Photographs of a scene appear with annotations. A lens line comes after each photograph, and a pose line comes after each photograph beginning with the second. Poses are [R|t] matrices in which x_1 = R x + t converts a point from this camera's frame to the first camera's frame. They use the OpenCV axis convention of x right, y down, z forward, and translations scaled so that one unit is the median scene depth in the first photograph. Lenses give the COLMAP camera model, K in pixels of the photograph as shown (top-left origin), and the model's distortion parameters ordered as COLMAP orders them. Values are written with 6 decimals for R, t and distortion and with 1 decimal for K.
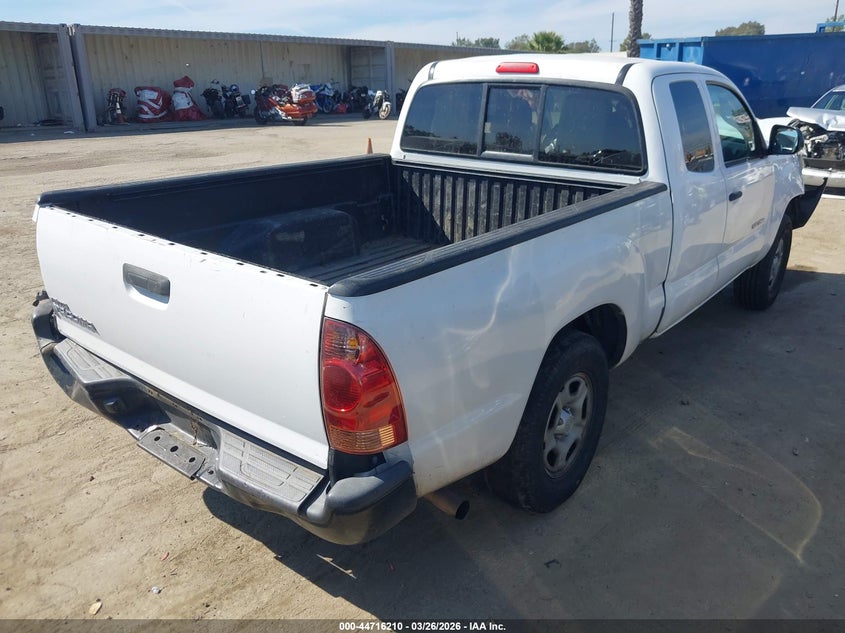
lens RADIAL K [[665.8, 0, 428.0], [0, 665.8, 322.4], [0, 0, 1]] dist [0.000646, -0.016018]
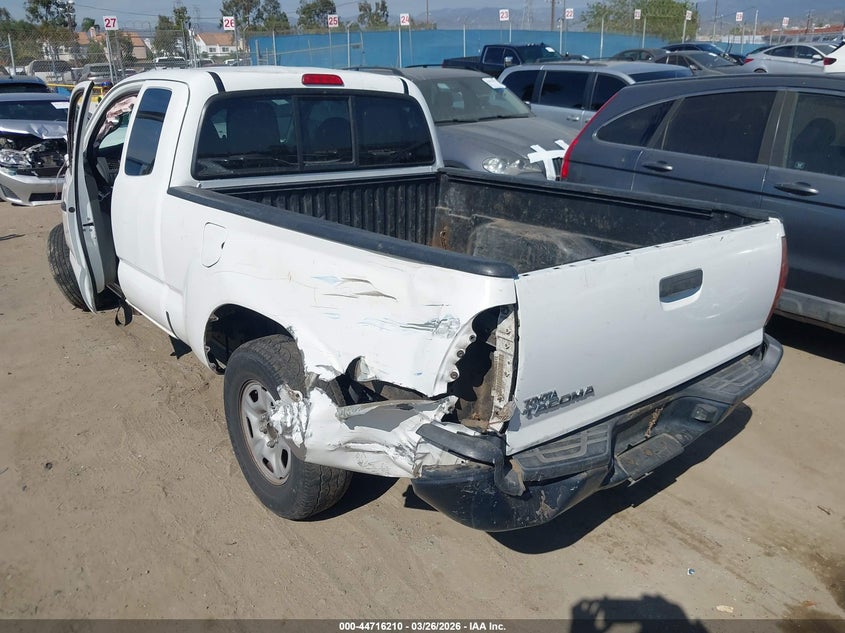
lens RADIAL K [[665.8, 0, 424.0], [0, 665.8, 319.6], [0, 0, 1]] dist [0.000646, -0.016018]
pose [[0.235051, -0.315483, 0.919359, -0.862633], [0.331181, 0.915256, 0.229402, -0.221902], [-0.913822, 0.250553, 0.319614, 0.609037]]
